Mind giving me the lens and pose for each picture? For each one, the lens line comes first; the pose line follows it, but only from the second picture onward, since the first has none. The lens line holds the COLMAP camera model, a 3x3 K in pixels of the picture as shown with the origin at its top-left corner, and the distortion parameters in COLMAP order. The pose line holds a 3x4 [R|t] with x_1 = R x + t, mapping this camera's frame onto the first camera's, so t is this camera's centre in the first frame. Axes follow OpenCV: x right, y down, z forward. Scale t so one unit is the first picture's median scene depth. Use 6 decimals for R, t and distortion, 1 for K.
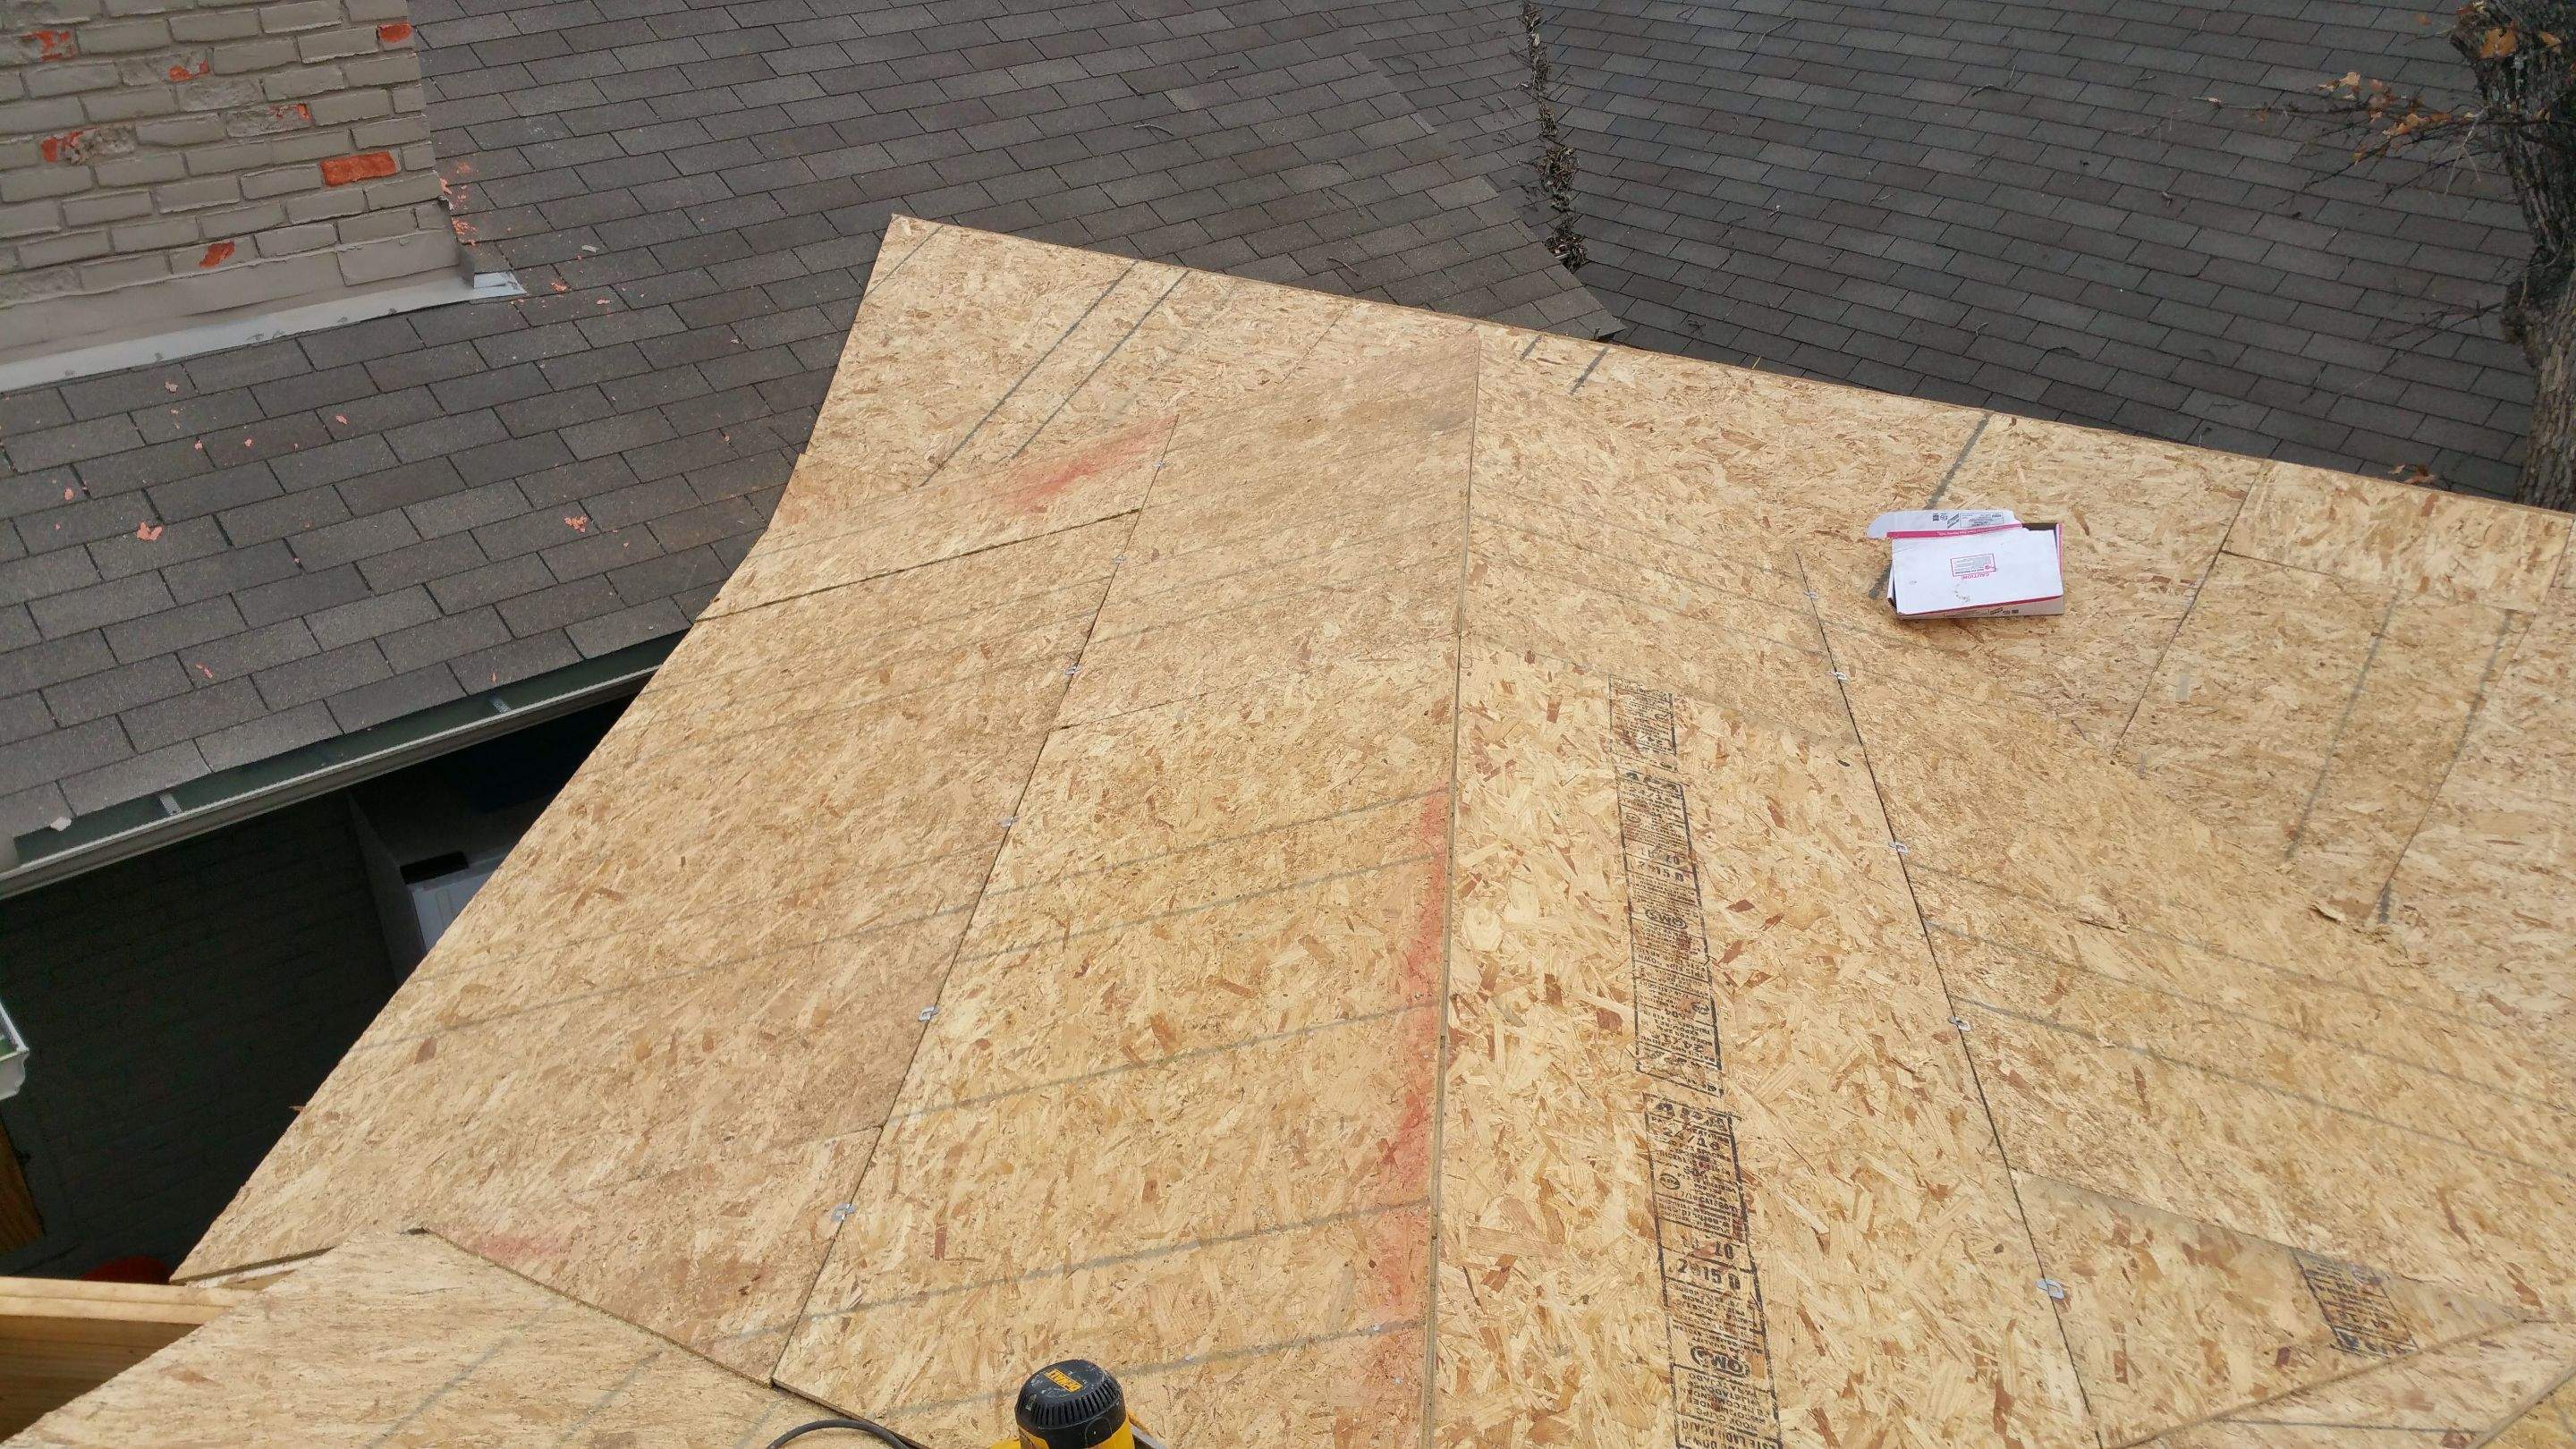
lens RADIAL K [[2080.4, 0, 1288.6], [0, 2080.4, 736.3], [0, 0, 1]] dist [0.075553, -0.106492]
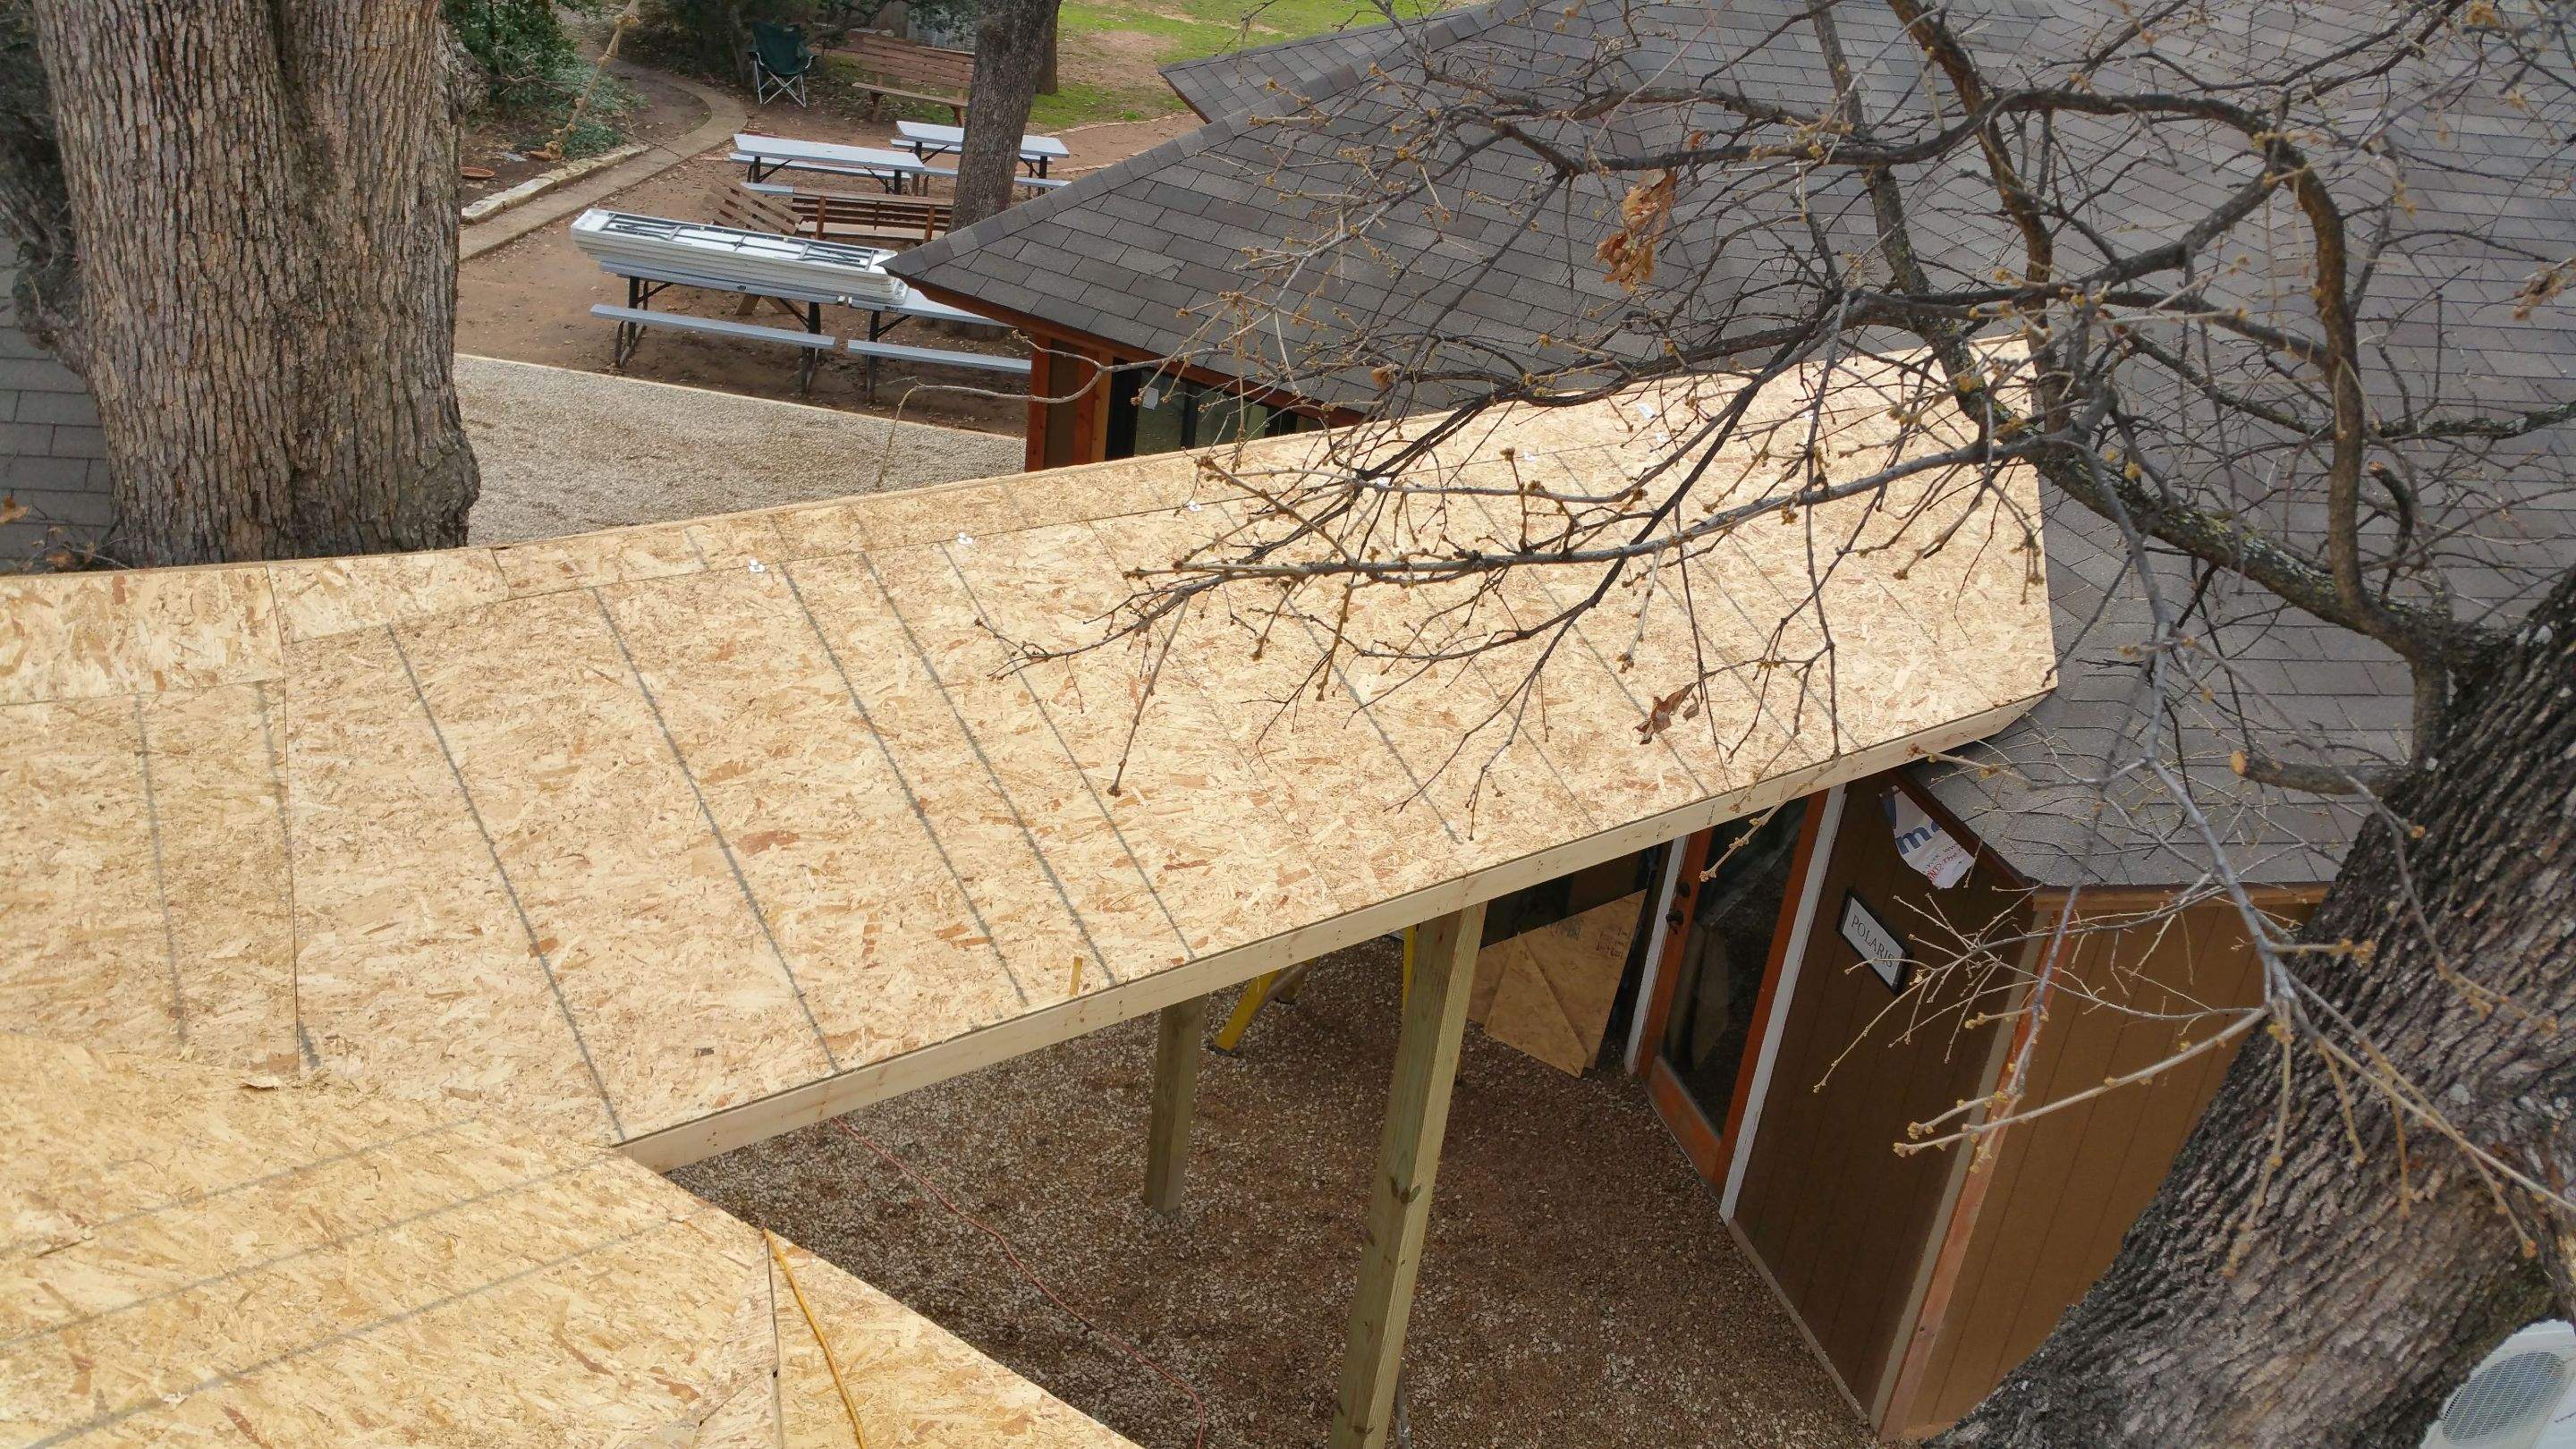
lens RADIAL K [[2080.4, 0, 1288.6], [0, 2080.4, 736.3], [0, 0, 1]] dist [0.075553, -0.106492]
pose [[0.425853, -0.335705, 0.840209, -0.025122], [0.277737, 0.932290, 0.231727, -0.140212], [-0.861111, 0.134676, 0.490256, 0.161032]]
